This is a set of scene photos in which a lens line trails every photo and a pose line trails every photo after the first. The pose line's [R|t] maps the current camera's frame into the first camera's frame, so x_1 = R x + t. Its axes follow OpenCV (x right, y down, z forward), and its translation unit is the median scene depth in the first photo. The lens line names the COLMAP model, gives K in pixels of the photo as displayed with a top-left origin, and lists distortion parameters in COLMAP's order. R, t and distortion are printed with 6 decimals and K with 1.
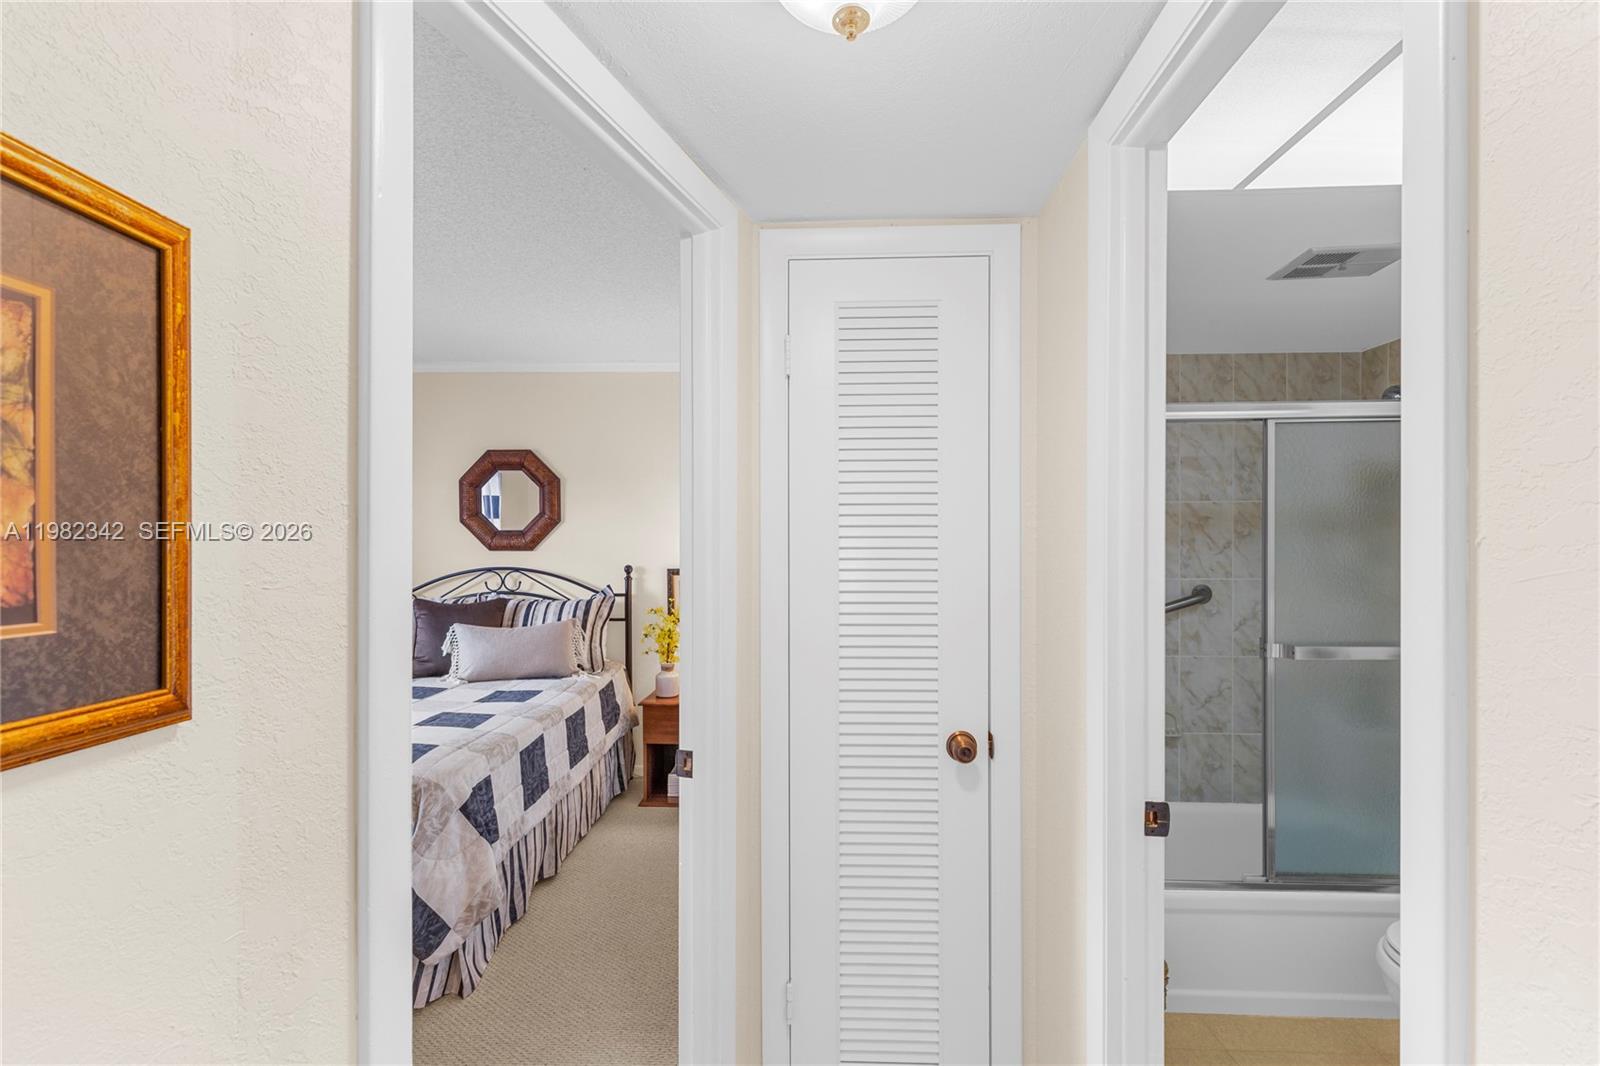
lens RADIAL K [[735.1, 0, 798.8], [0, 735.1, 541.0], [0, 0, 1]] dist [0.000123, 0.000009]
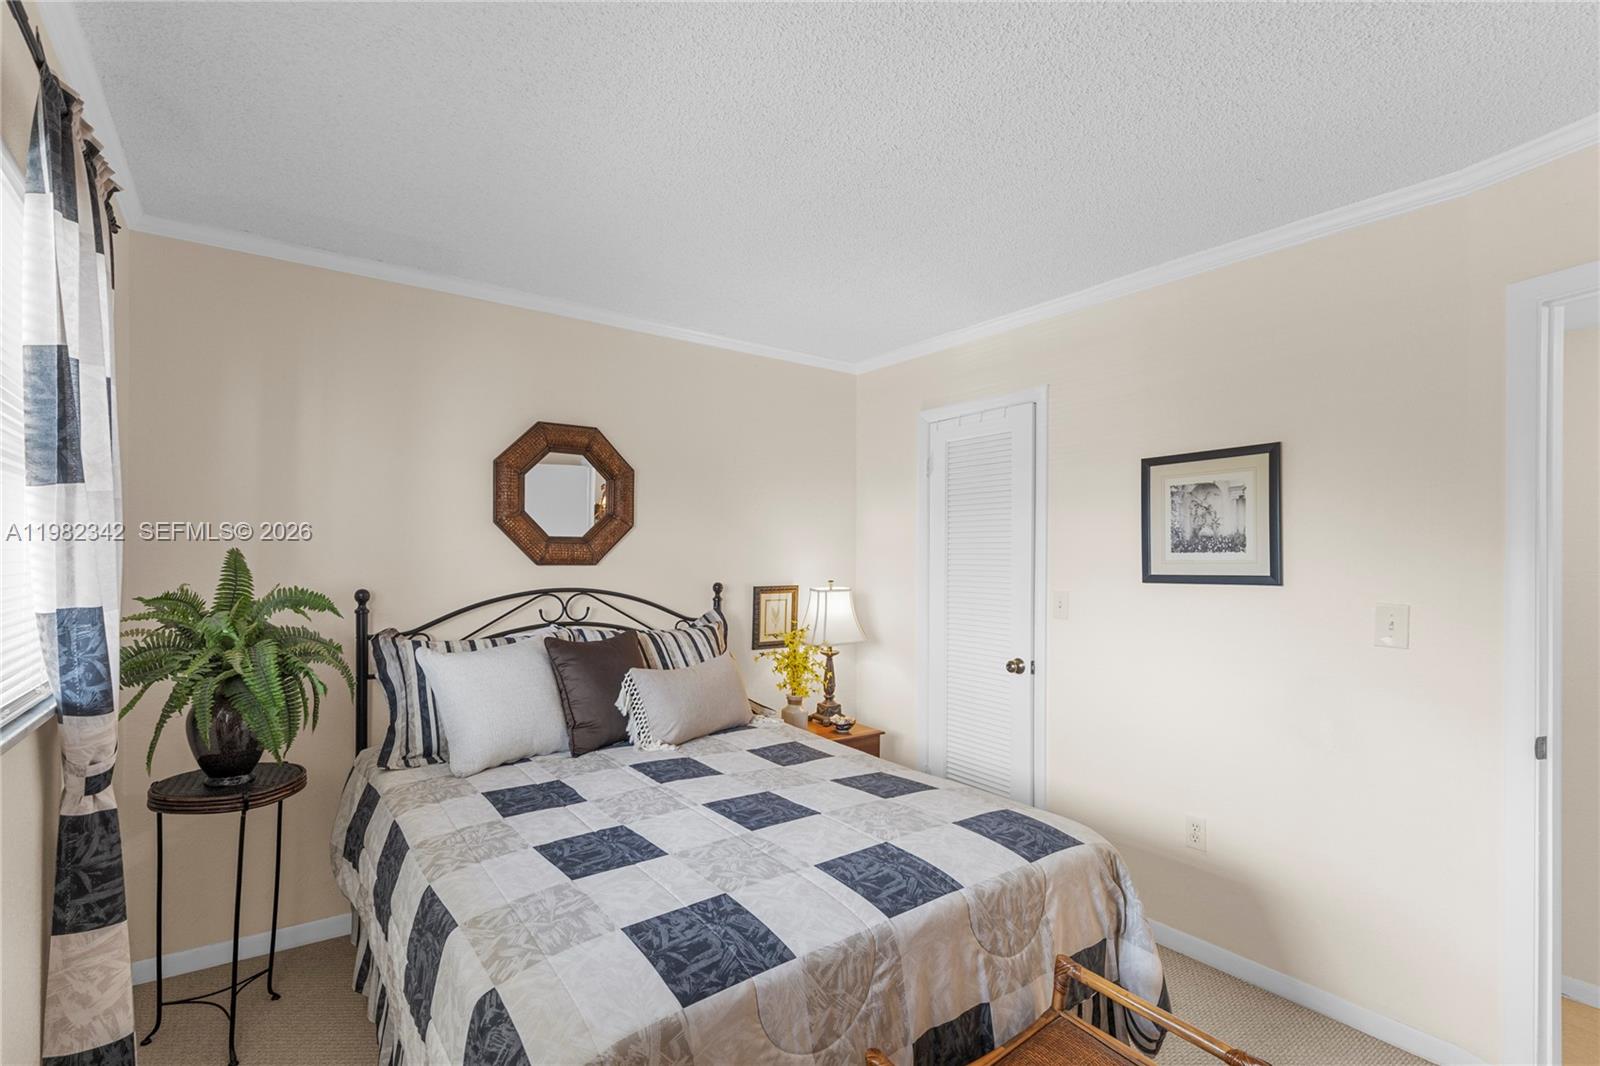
lens RADIAL K [[735.1, 0, 798.3], [0, 735.1, 544.9], [0, 0, 1]] dist [0.000123, 0.000009]
pose [[0.788688, 0.015479, 0.614599, -0.658099], [-0.008302, 0.999860, -0.014529, 0.002039], [-0.614738, 0.006357, 0.788706, 0.293760]]
